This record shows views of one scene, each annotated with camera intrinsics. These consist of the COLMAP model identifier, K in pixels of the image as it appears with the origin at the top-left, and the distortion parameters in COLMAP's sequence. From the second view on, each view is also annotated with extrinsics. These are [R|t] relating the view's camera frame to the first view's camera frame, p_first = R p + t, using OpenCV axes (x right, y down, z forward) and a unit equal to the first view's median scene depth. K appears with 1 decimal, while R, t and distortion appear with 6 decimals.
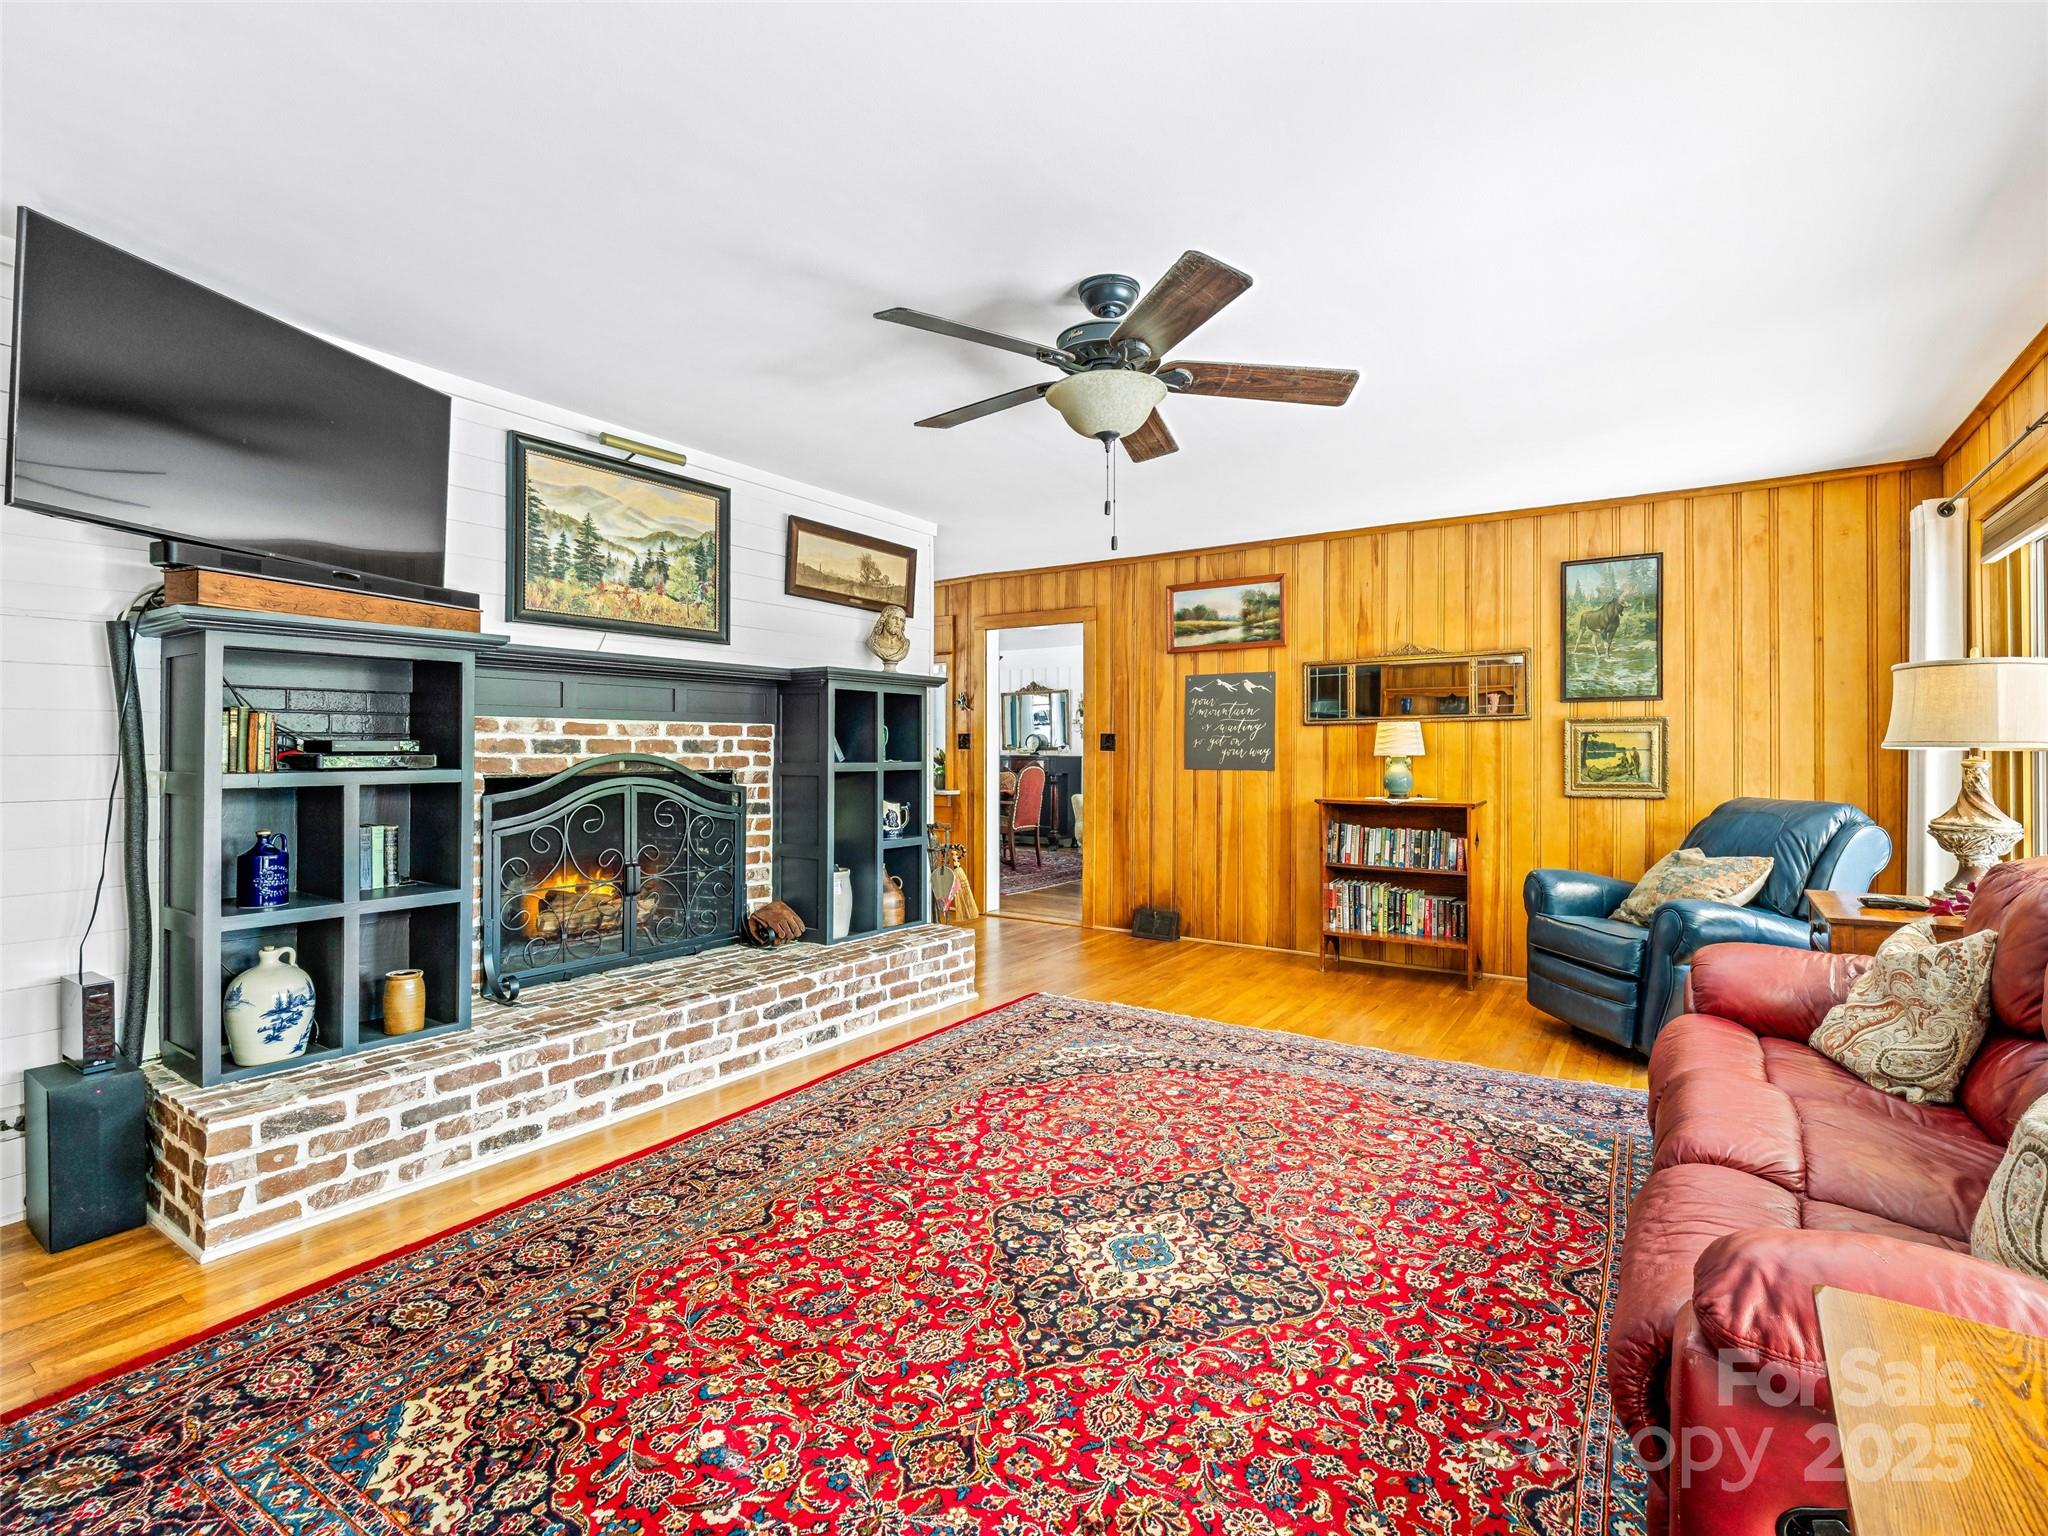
lens RADIAL K [[949.0, 0, 1042.0], [0, 949.0, 743.8], [0, 0, 1]] dist [0.014163, -0.014949]
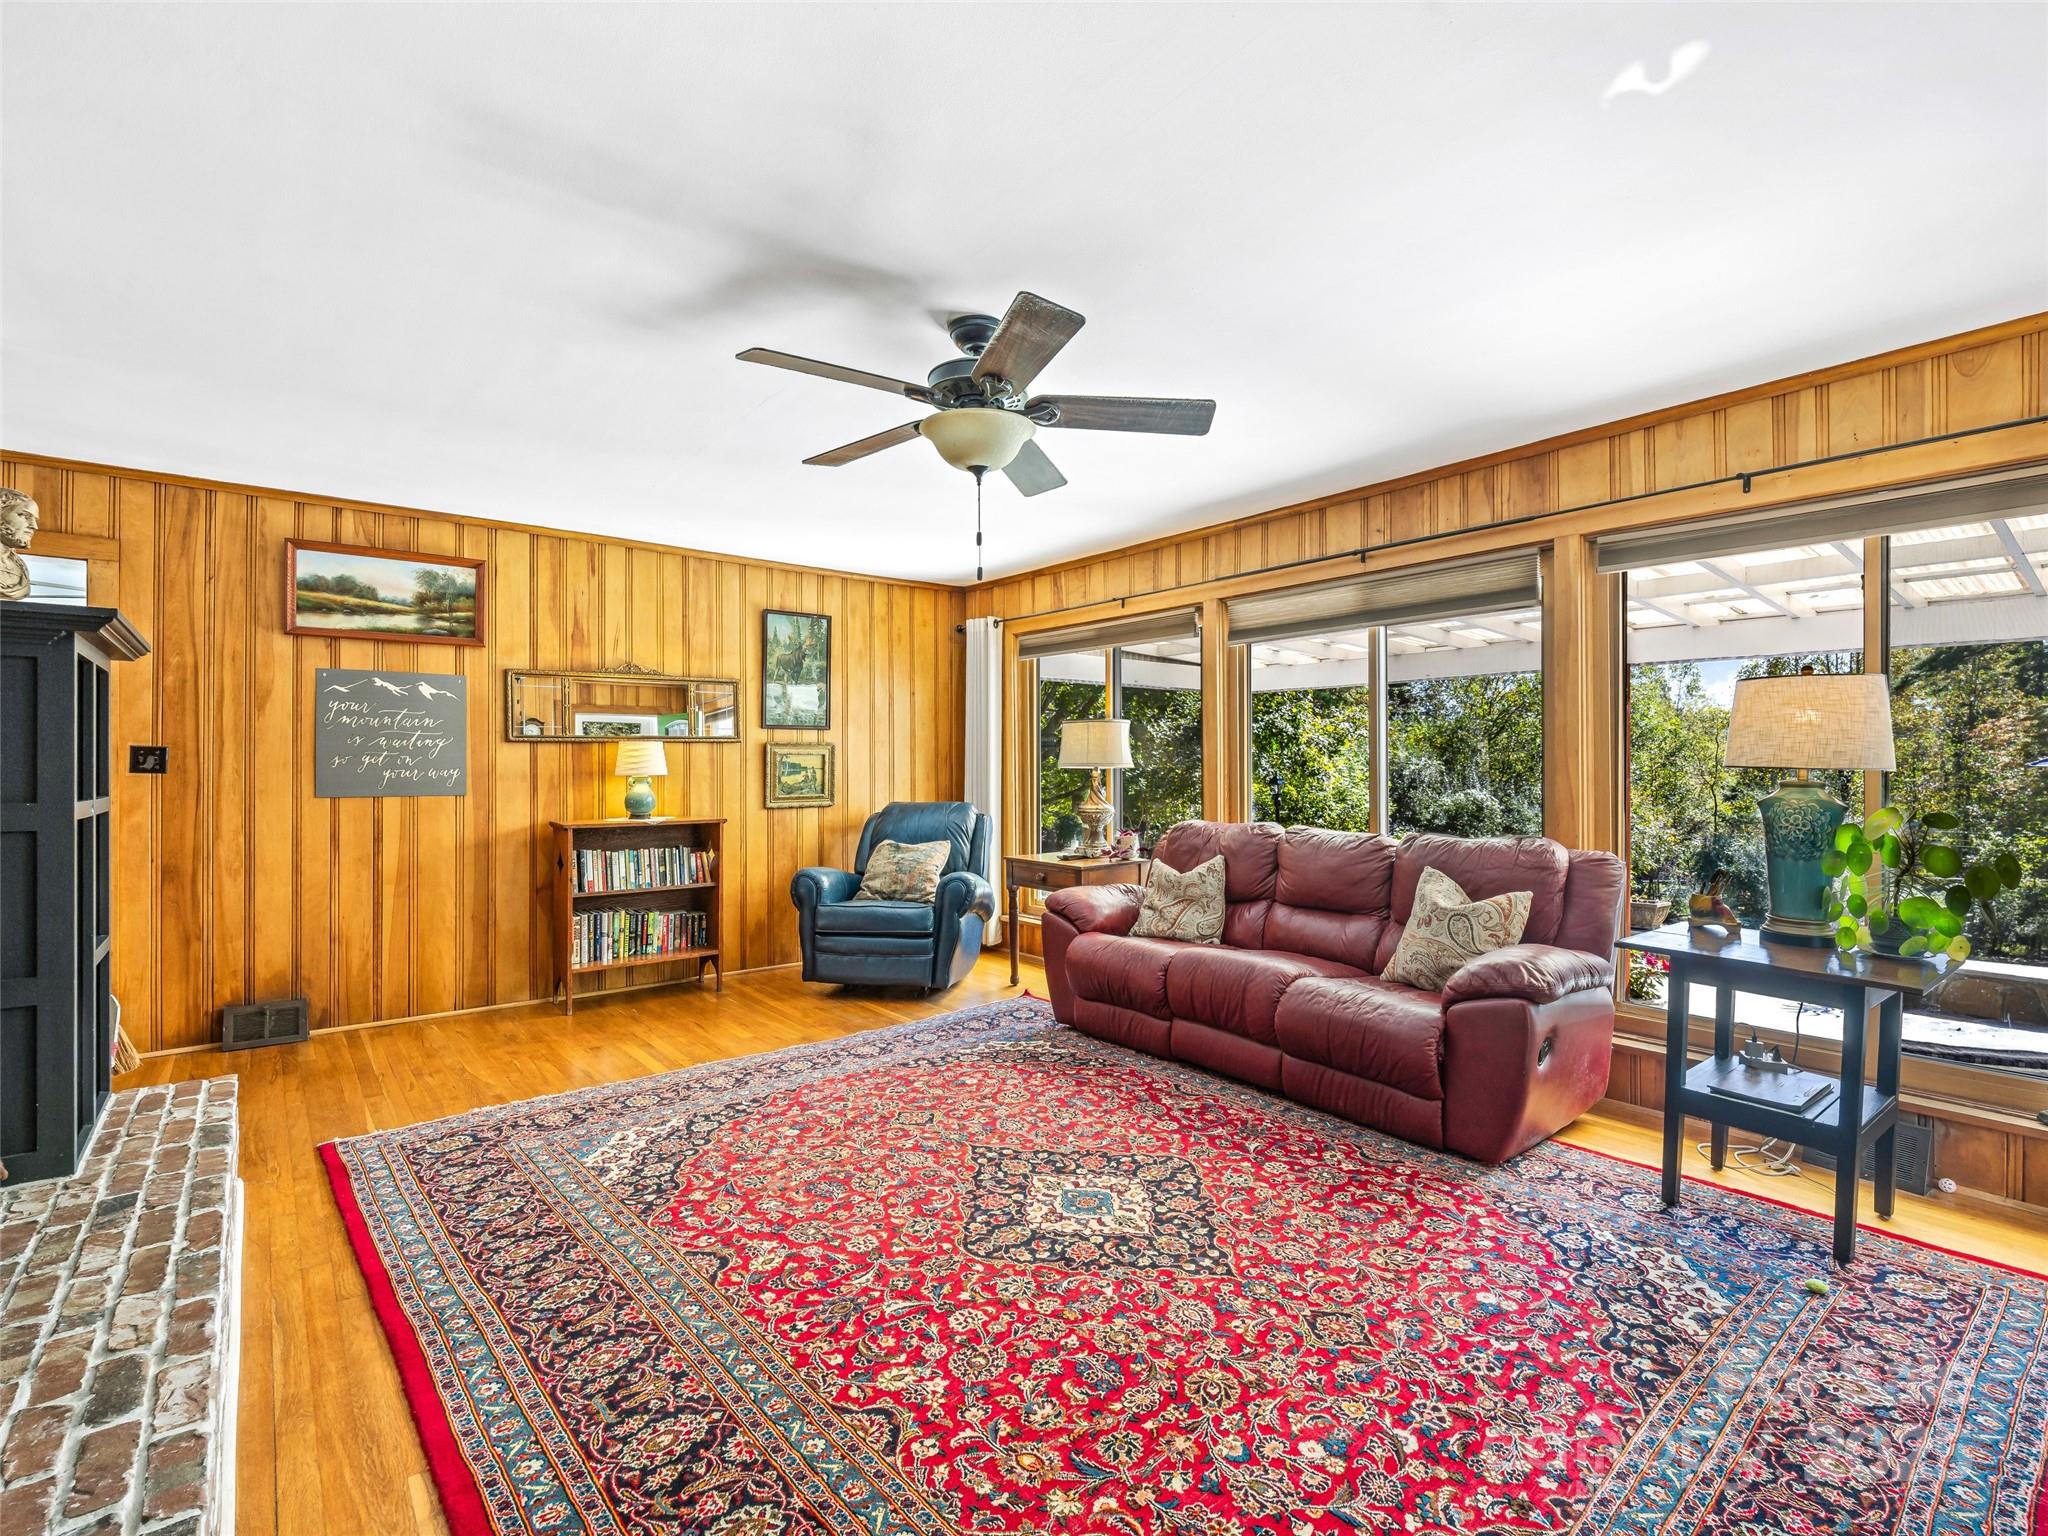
lens RADIAL K [[949.0, 0, 1042.0], [0, 949.0, 743.8], [0, 0, 1]] dist [0.014163, -0.014949]
pose [[0.295626, 0.020067, 0.955093, -0.644733], [-0.002639, 0.999793, -0.020190, -0.001755], [-0.955300, 0.003448, 0.295618, 0.440866]]
